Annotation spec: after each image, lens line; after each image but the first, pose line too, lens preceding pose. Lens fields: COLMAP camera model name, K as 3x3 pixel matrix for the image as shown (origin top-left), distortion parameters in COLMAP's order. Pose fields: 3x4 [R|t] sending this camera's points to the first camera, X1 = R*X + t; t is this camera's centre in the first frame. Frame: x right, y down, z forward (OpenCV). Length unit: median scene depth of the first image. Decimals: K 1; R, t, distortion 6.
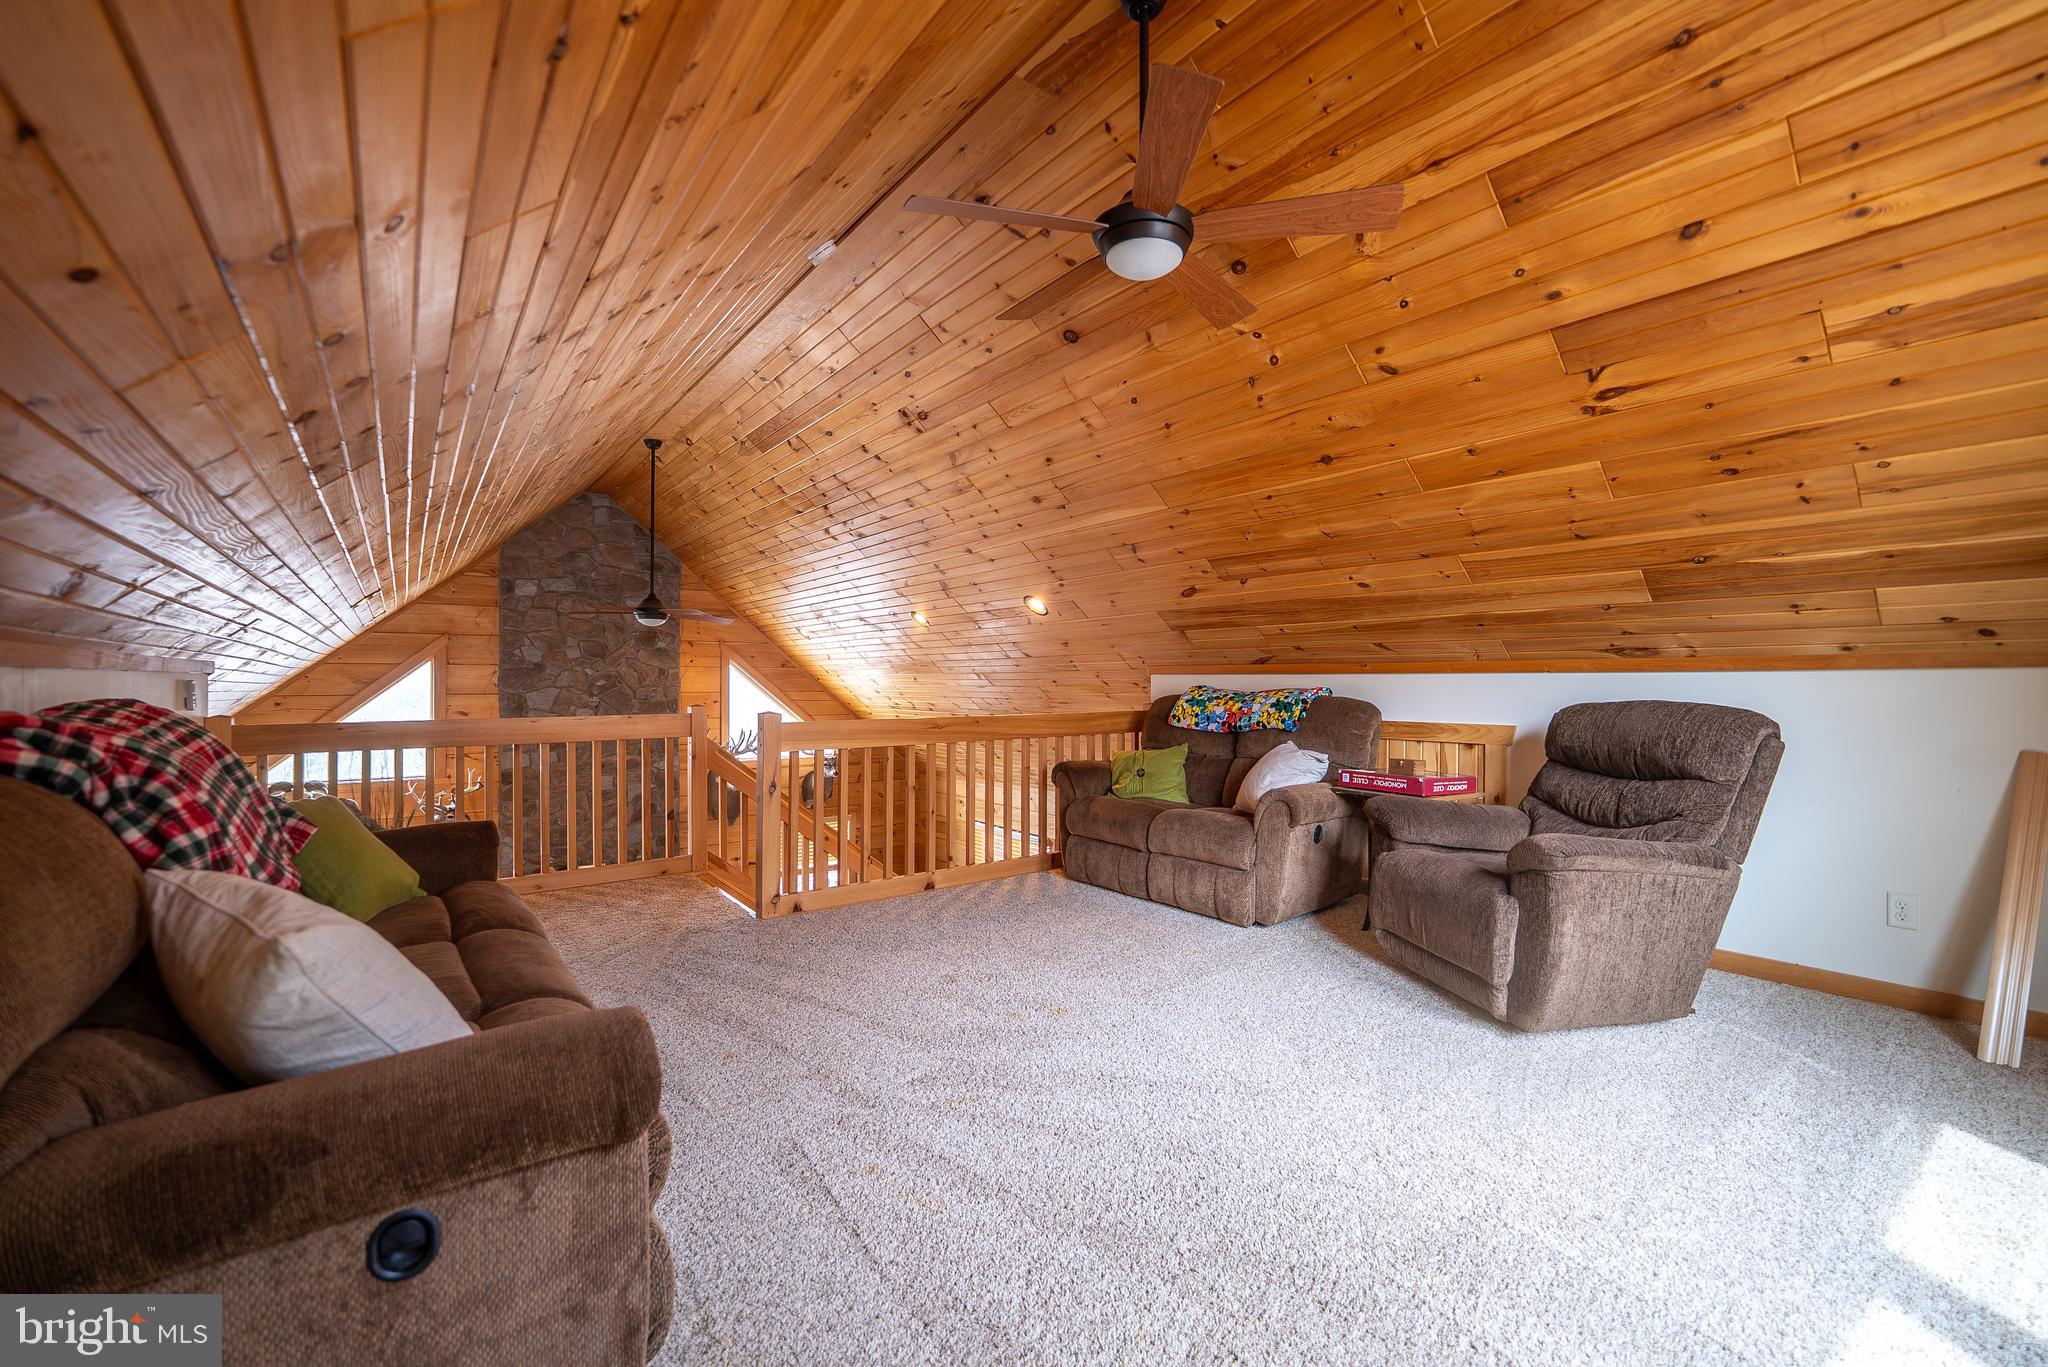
lens RADIAL K [[835.7, 0, 1023.2], [0, 835.7, 679.4], [0, 0, 1]] dist [-0.029314, 0.003594]
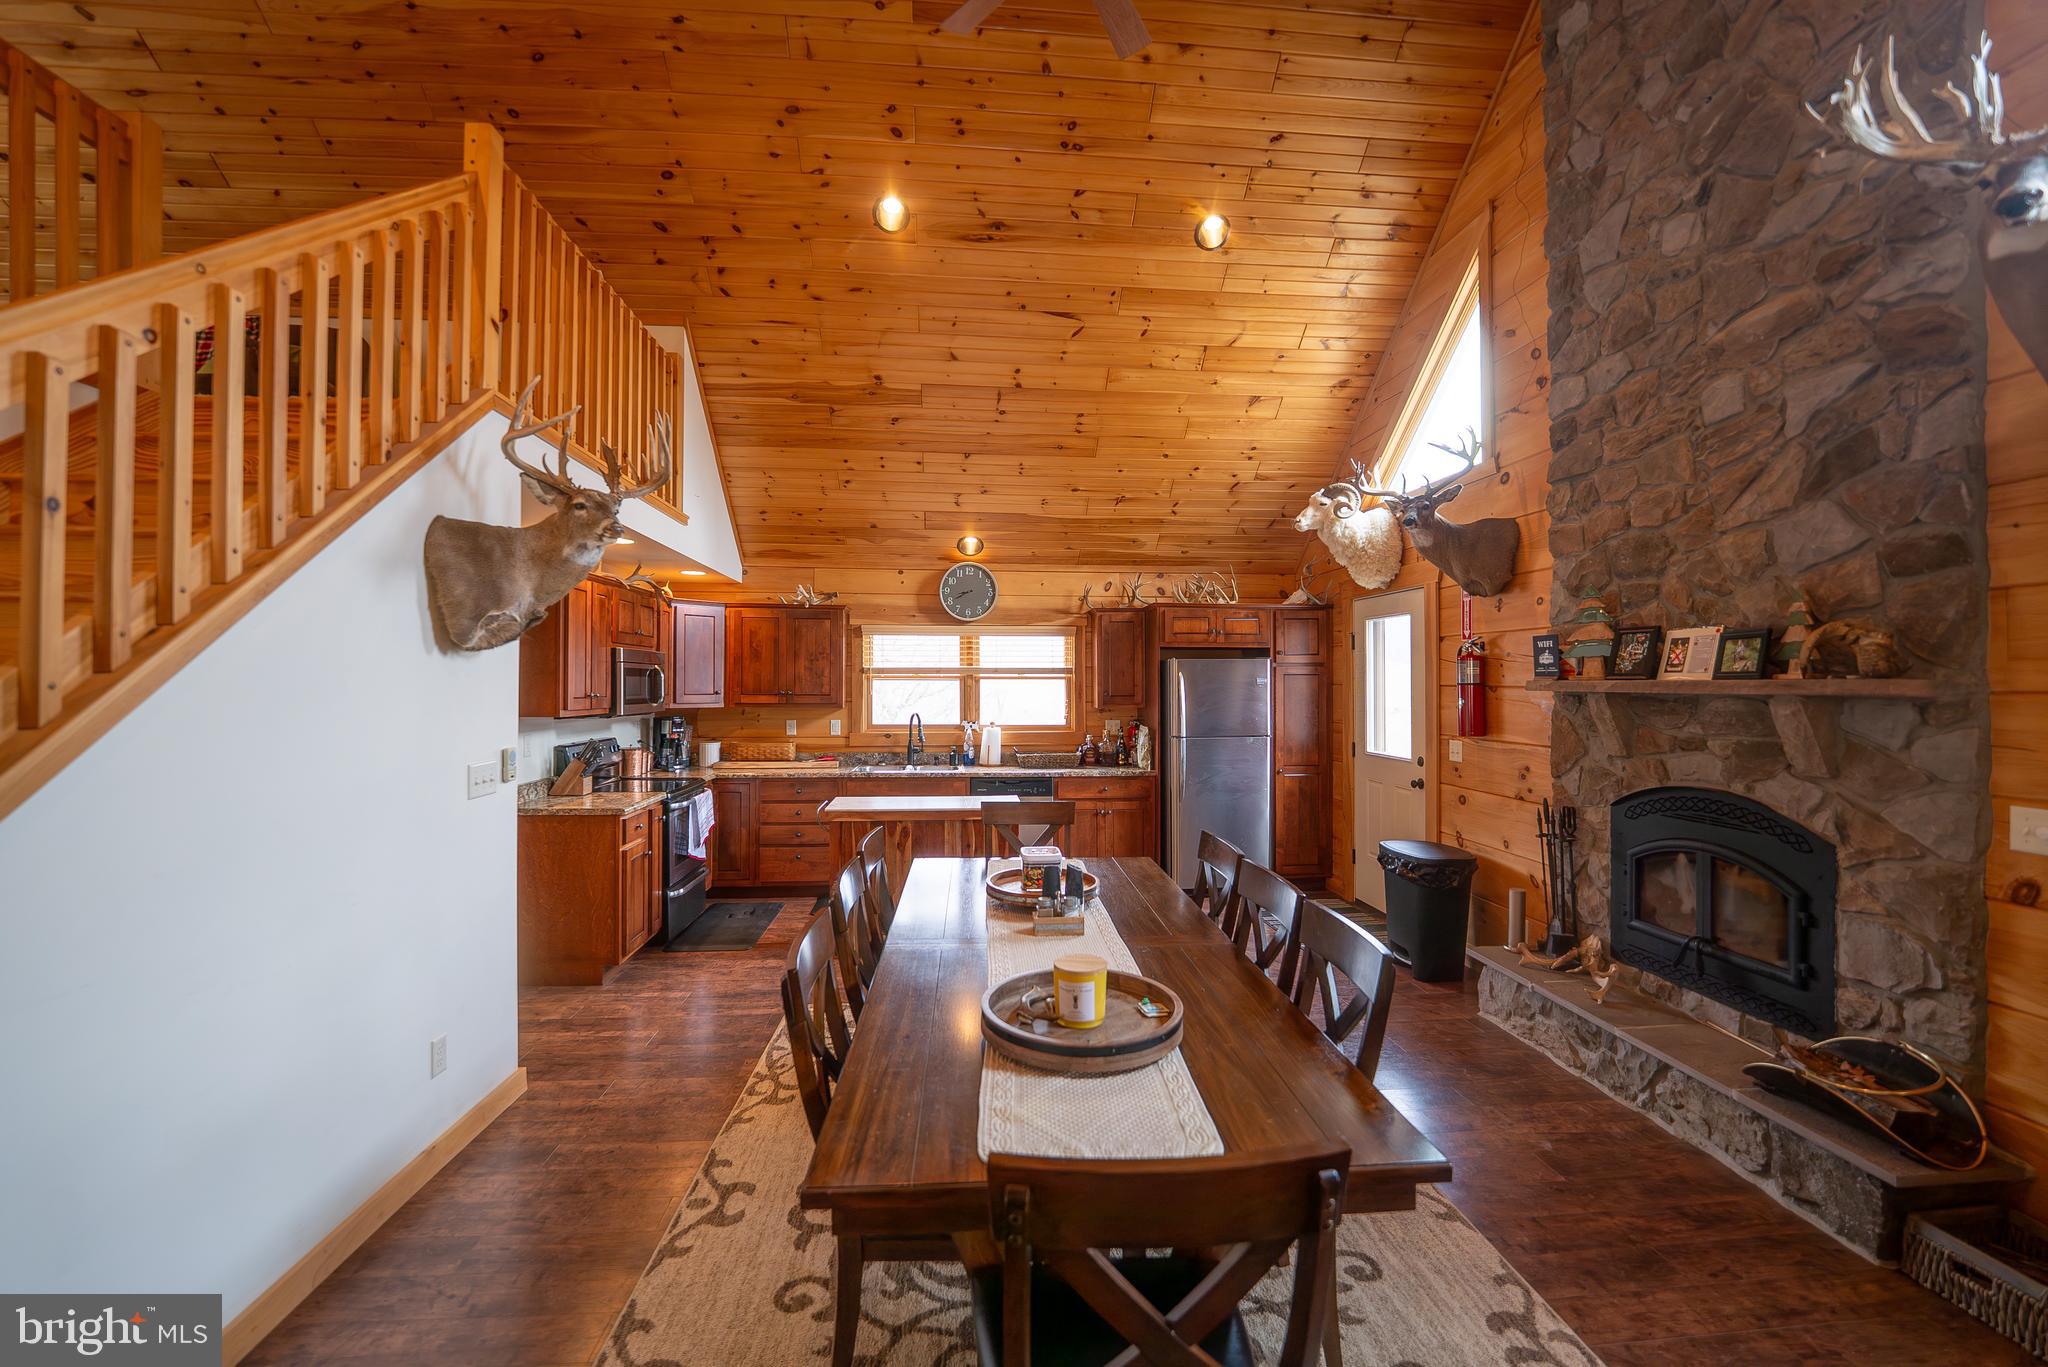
lens RADIAL K [[835.7, 0, 1026.0], [0, 835.7, 677.2], [0, 0, 1]] dist [-0.029314, 0.003594]
pose [[-0.531736, -0.003736, -0.846902, -0.054348], [-0.000411, 0.999991, -0.004153, 0.248752], [0.846910, -0.001860, -0.531732, 0.947417]]
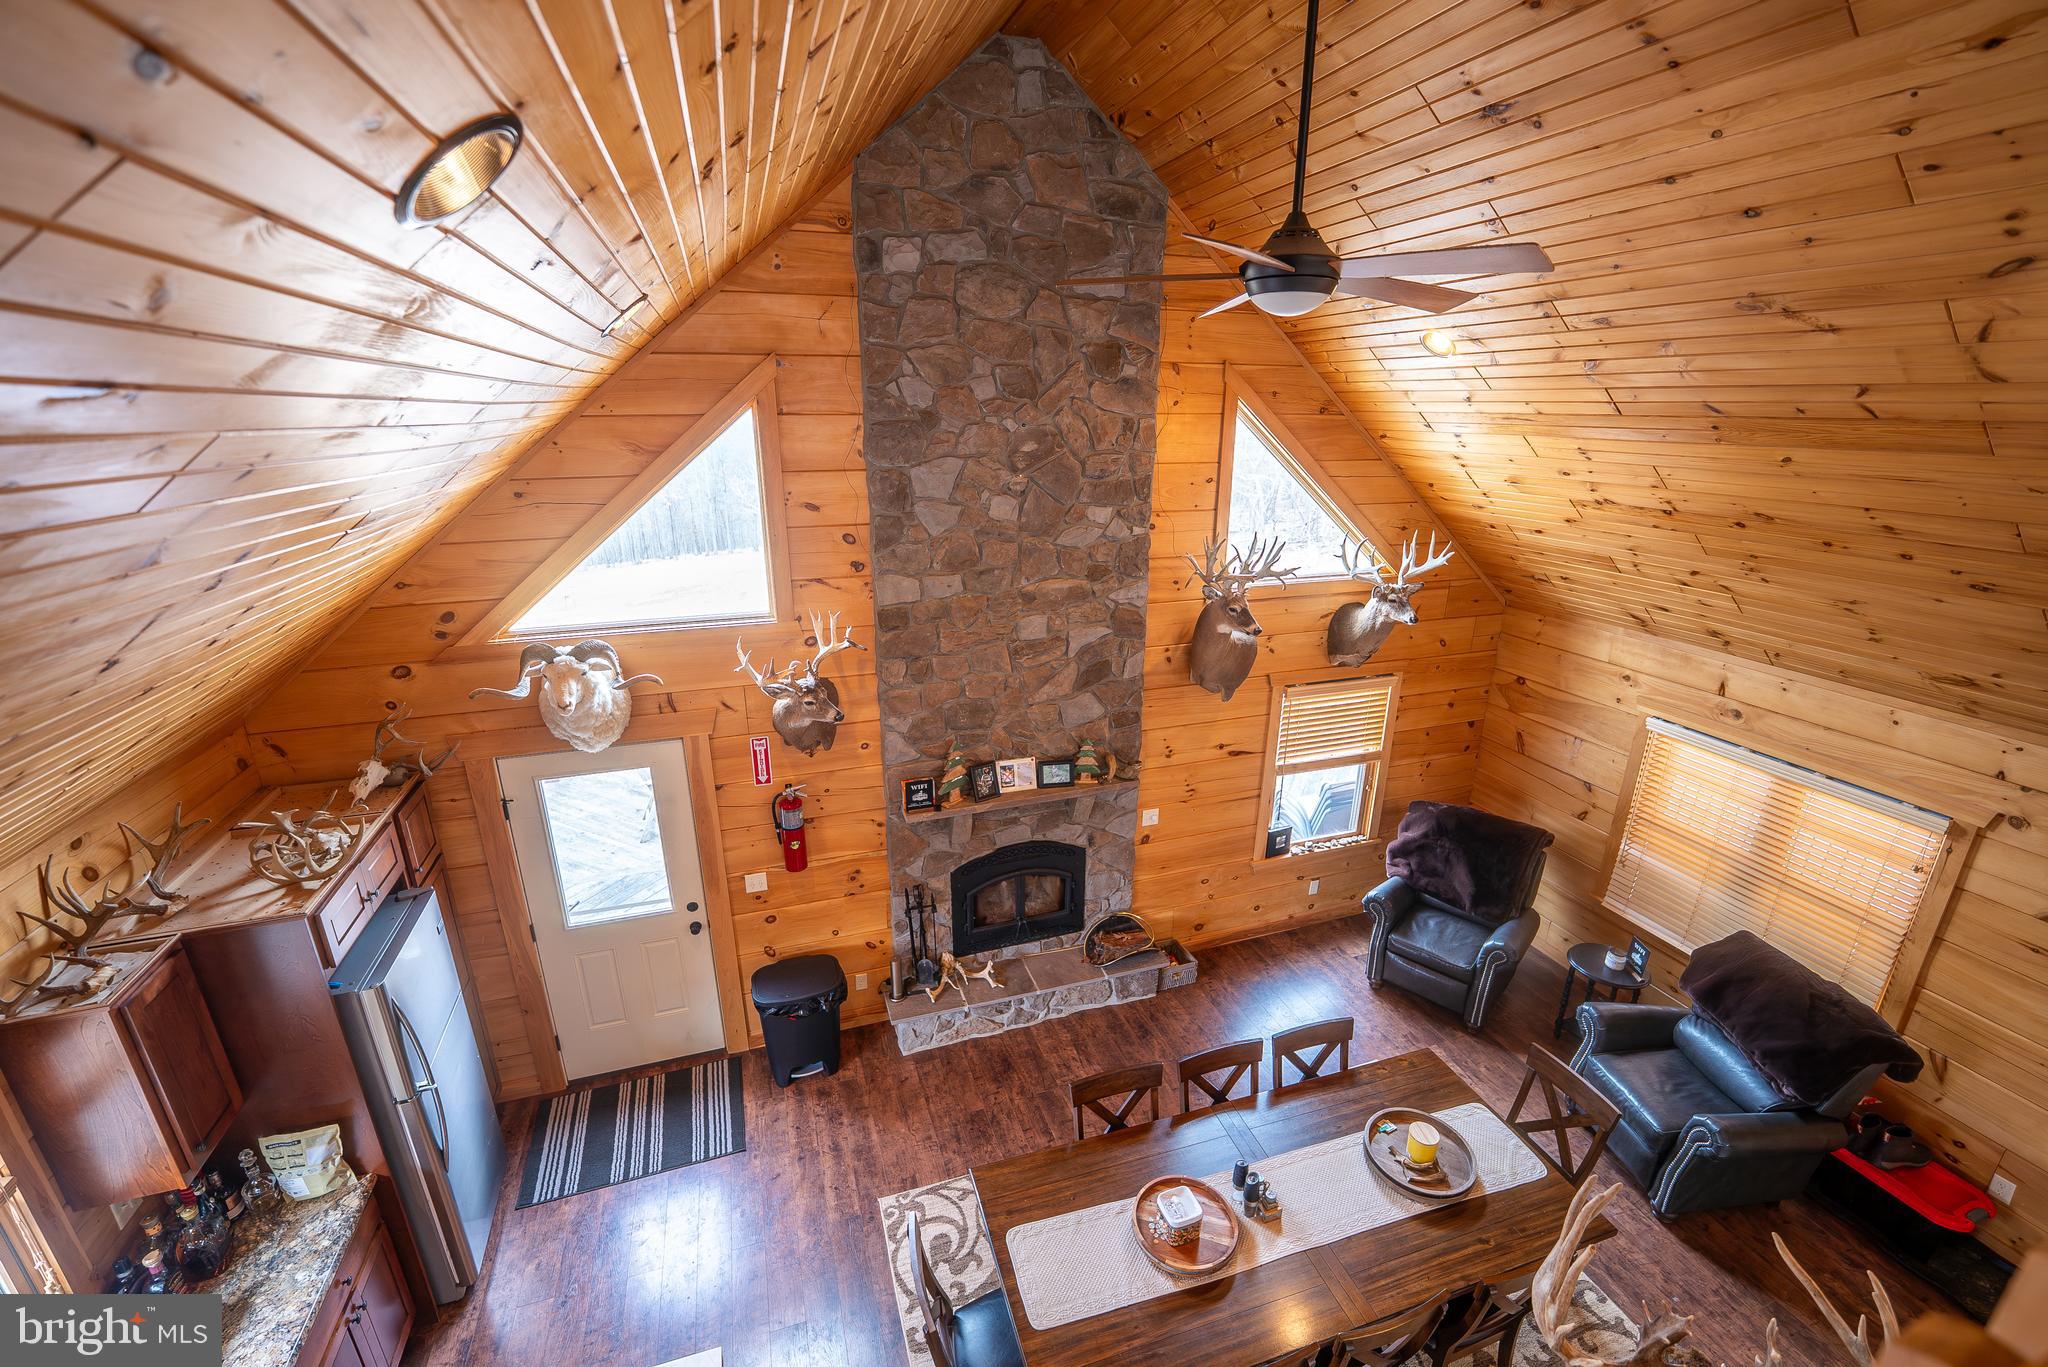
lens RADIAL K [[835.7, 0, 1026.9], [0, 835.7, 683.8], [0, 0, 1]] dist [-0.029314, 0.003594]
pose [[0.948917, 0.101511, -0.298752, -0.337906], [-0.001698, 0.948465, 0.316878, -0.021874], [0.315523, -0.300184, 0.900186, 0.471877]]
